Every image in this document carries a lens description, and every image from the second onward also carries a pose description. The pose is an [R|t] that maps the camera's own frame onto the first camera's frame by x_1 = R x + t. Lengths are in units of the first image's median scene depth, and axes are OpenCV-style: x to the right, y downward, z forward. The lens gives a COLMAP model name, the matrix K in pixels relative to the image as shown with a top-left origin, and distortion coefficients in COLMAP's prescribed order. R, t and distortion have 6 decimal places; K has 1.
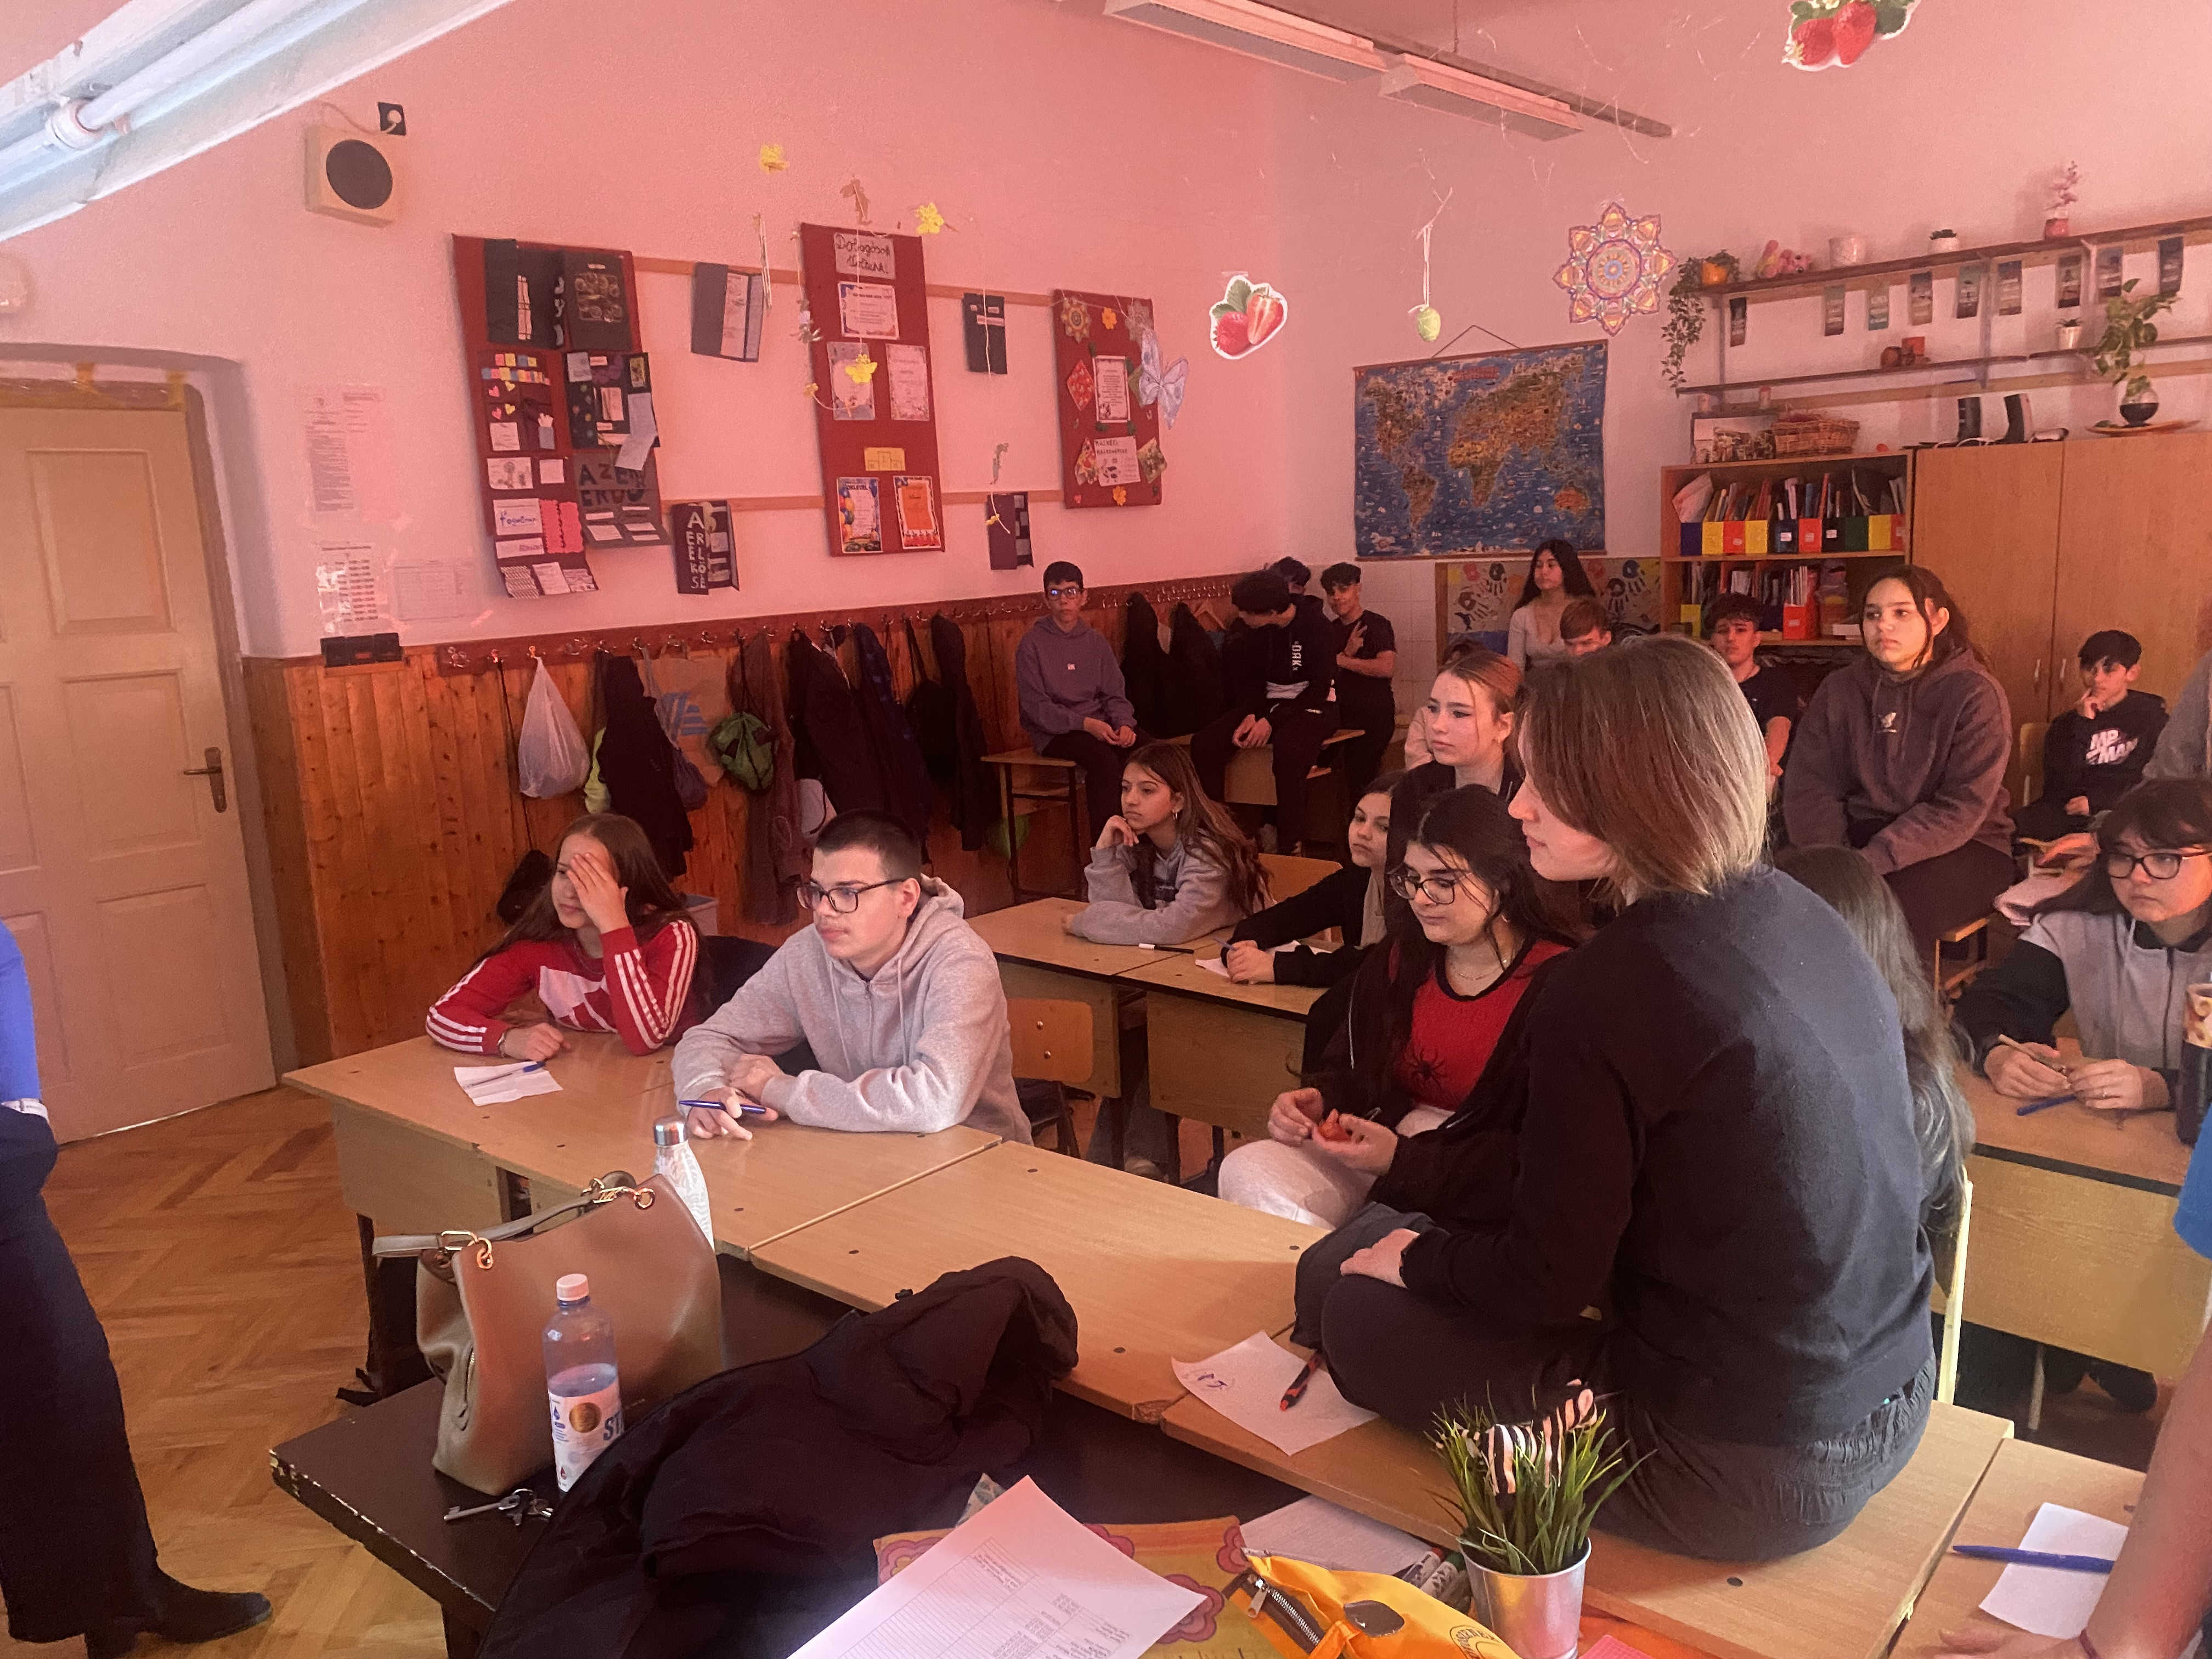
lens RADIAL K [[1680.6, 0, 1090.5], [0, 1680.6, 835.2], [0, 0, 1]] dist [0.039043, -0.049115]
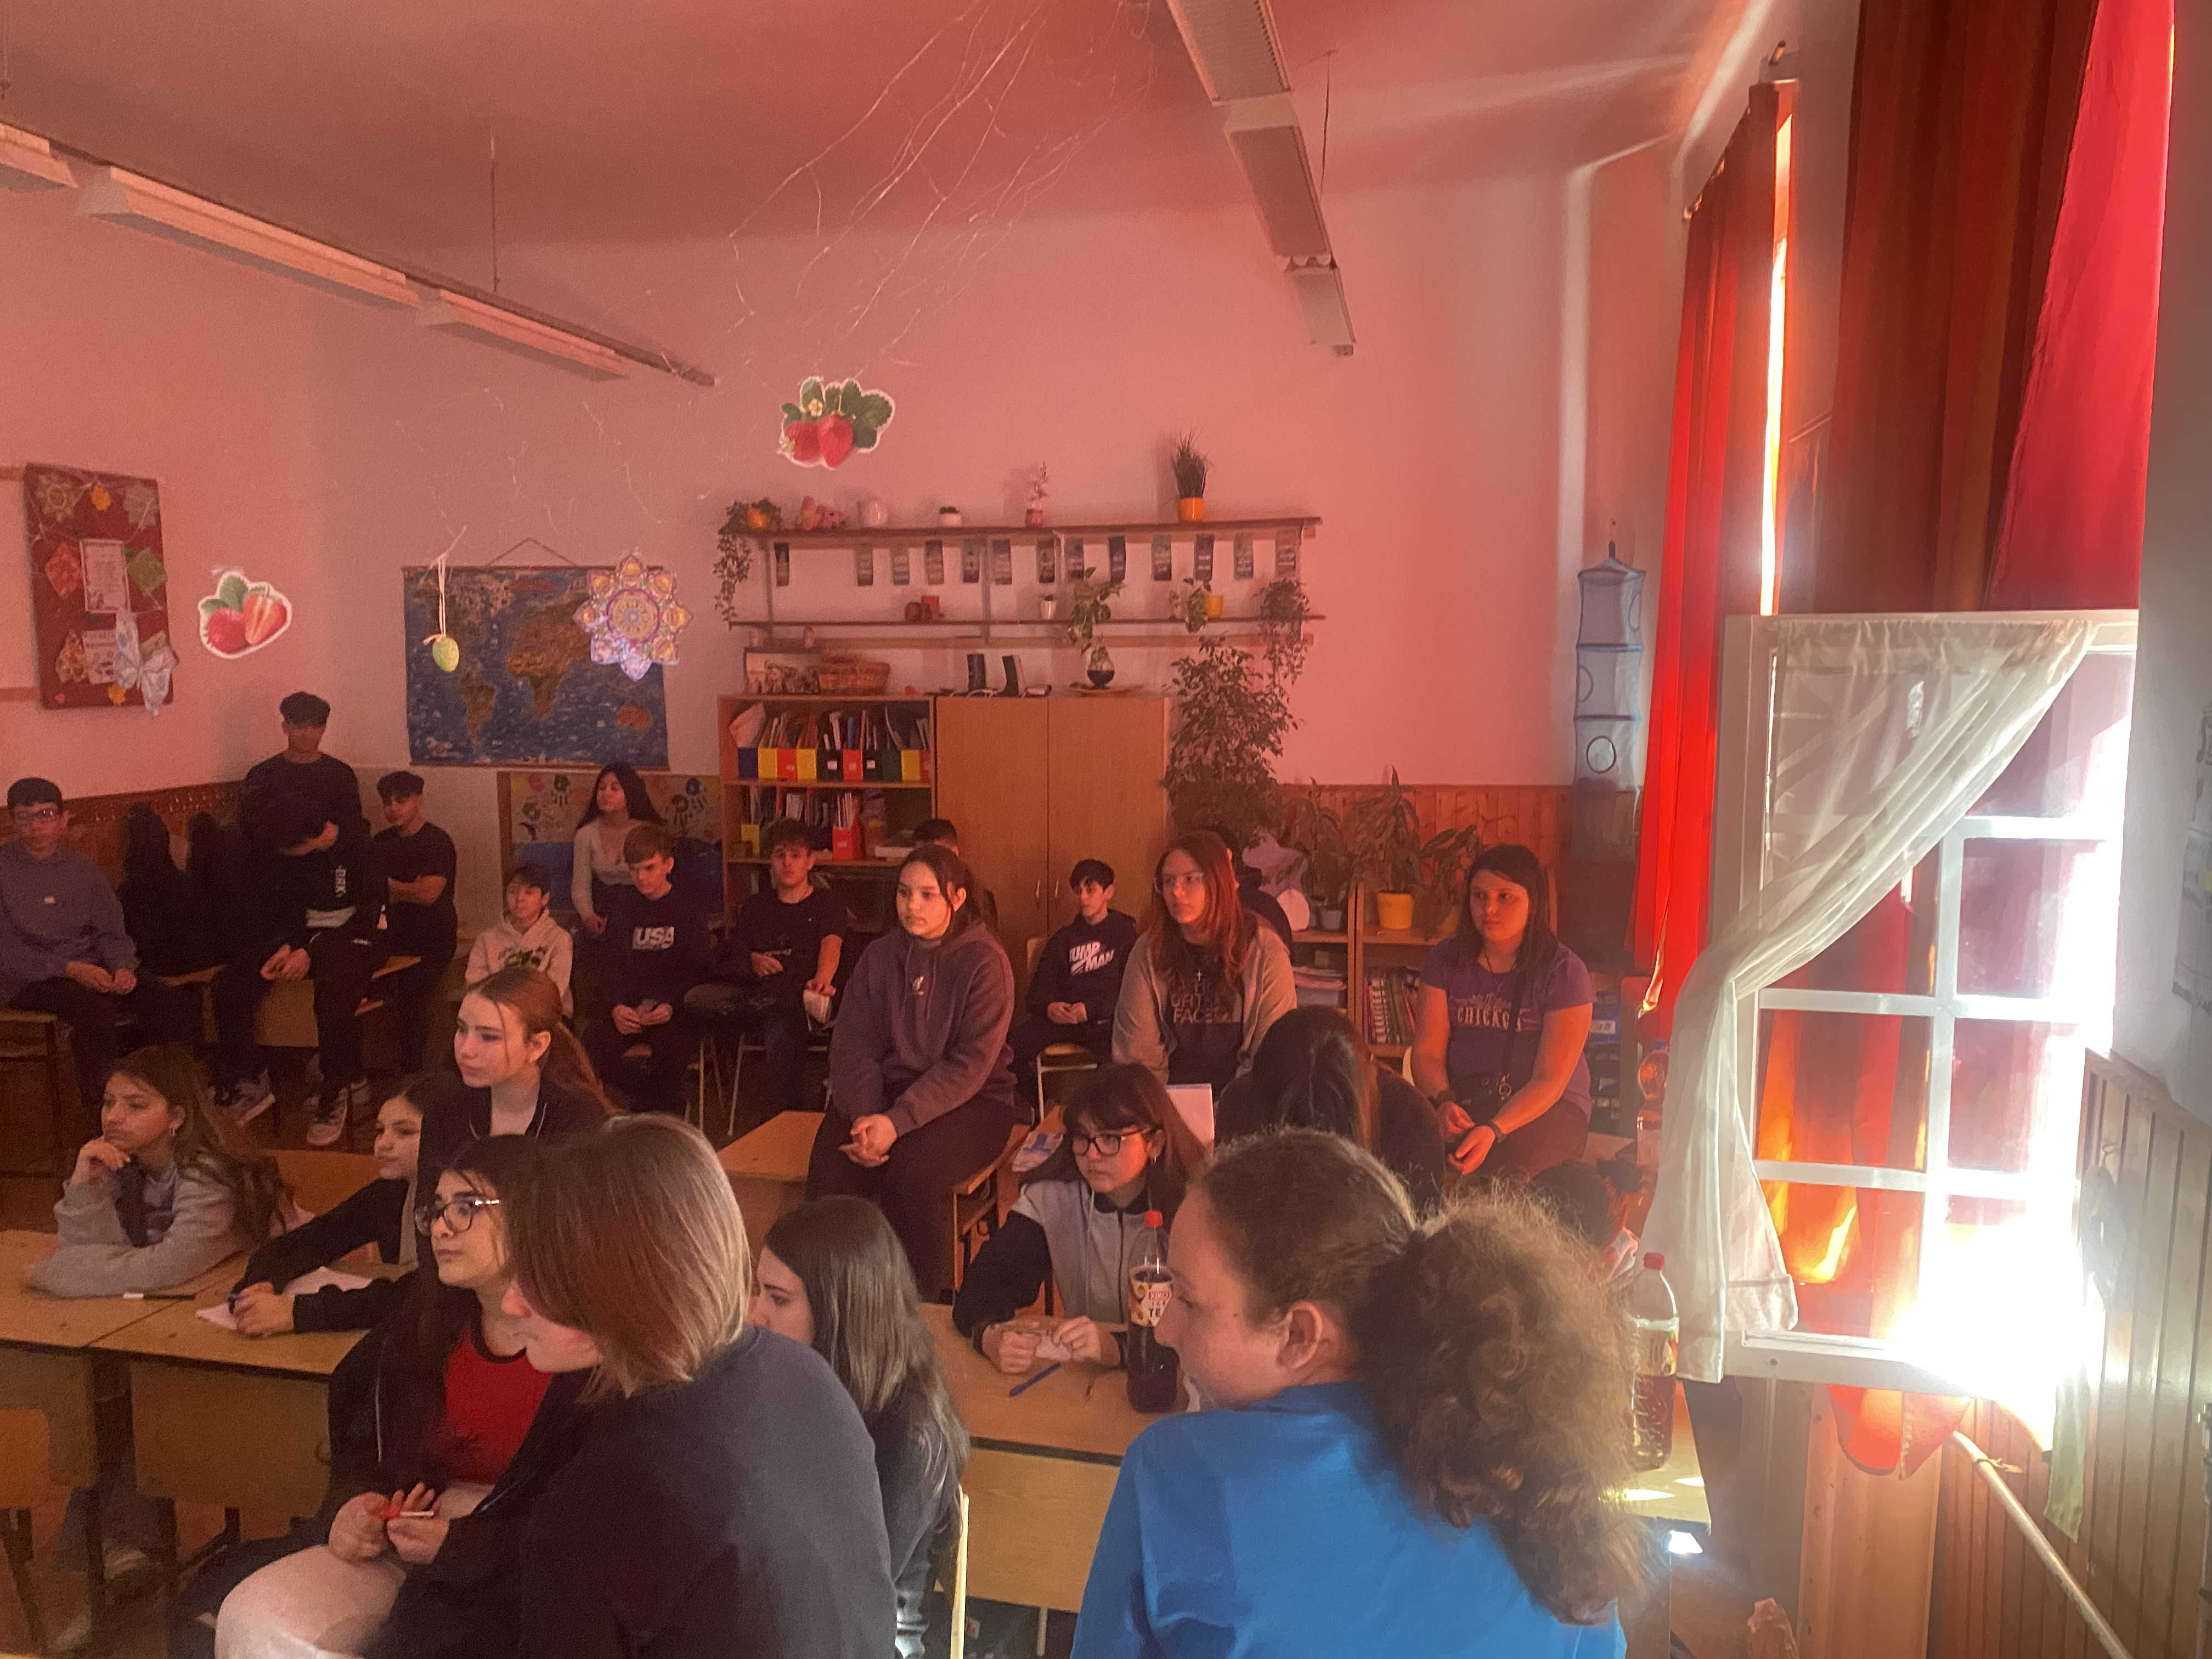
lens RADIAL K [[1680.6, 0, 1103.6], [0, 1680.6, 844.4], [0, 0, 1]] dist [0.039043, -0.049115]
pose [[0.860542, -0.006945, 0.509332, 0.011502], [0.048801, 0.996432, -0.068865, -0.044438], [-0.507037, 0.084118, 0.857810, -0.011243]]
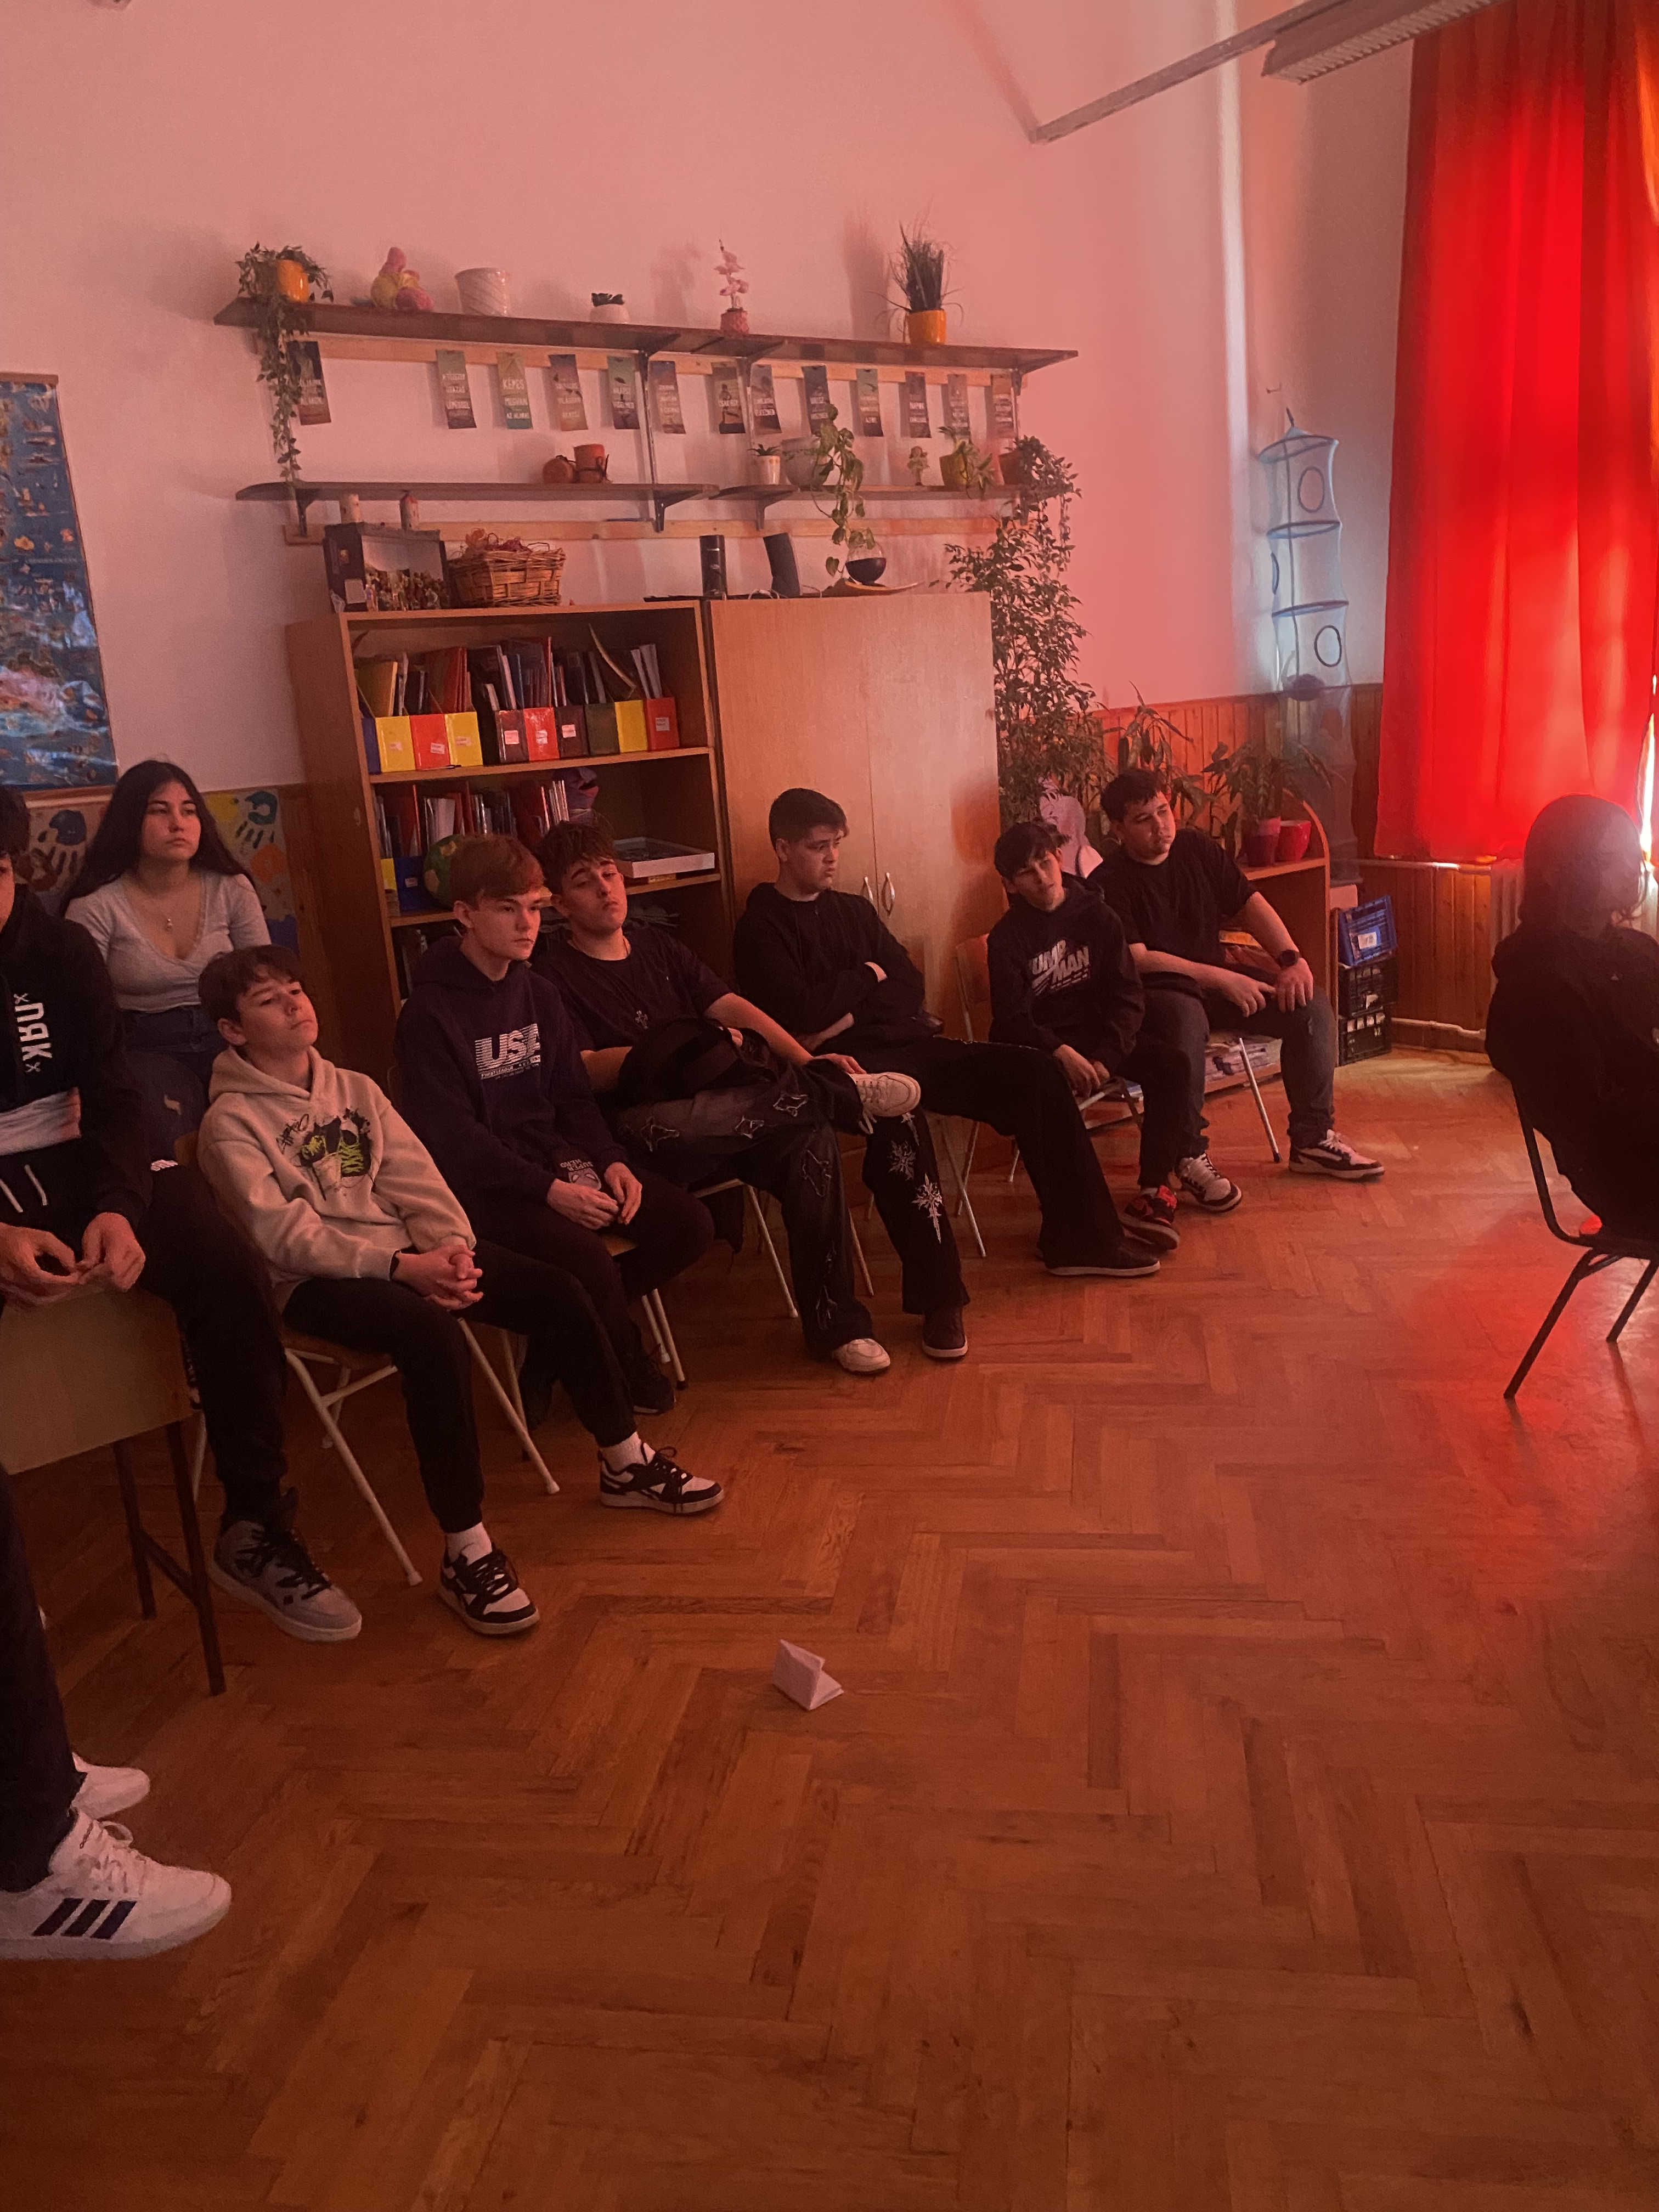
lens RADIAL K [[1680.6, 0, 839.4], [0, 1680.6, 1089.2], [0, 0, 1]] dist [0.039043, -0.049115]
pose [[0.208321, -0.179451, 0.961457, -0.202664], [0.247055, 0.960801, 0.125799, -0.101718], [-0.946343, 0.211326, 0.244490, 0.782137]]
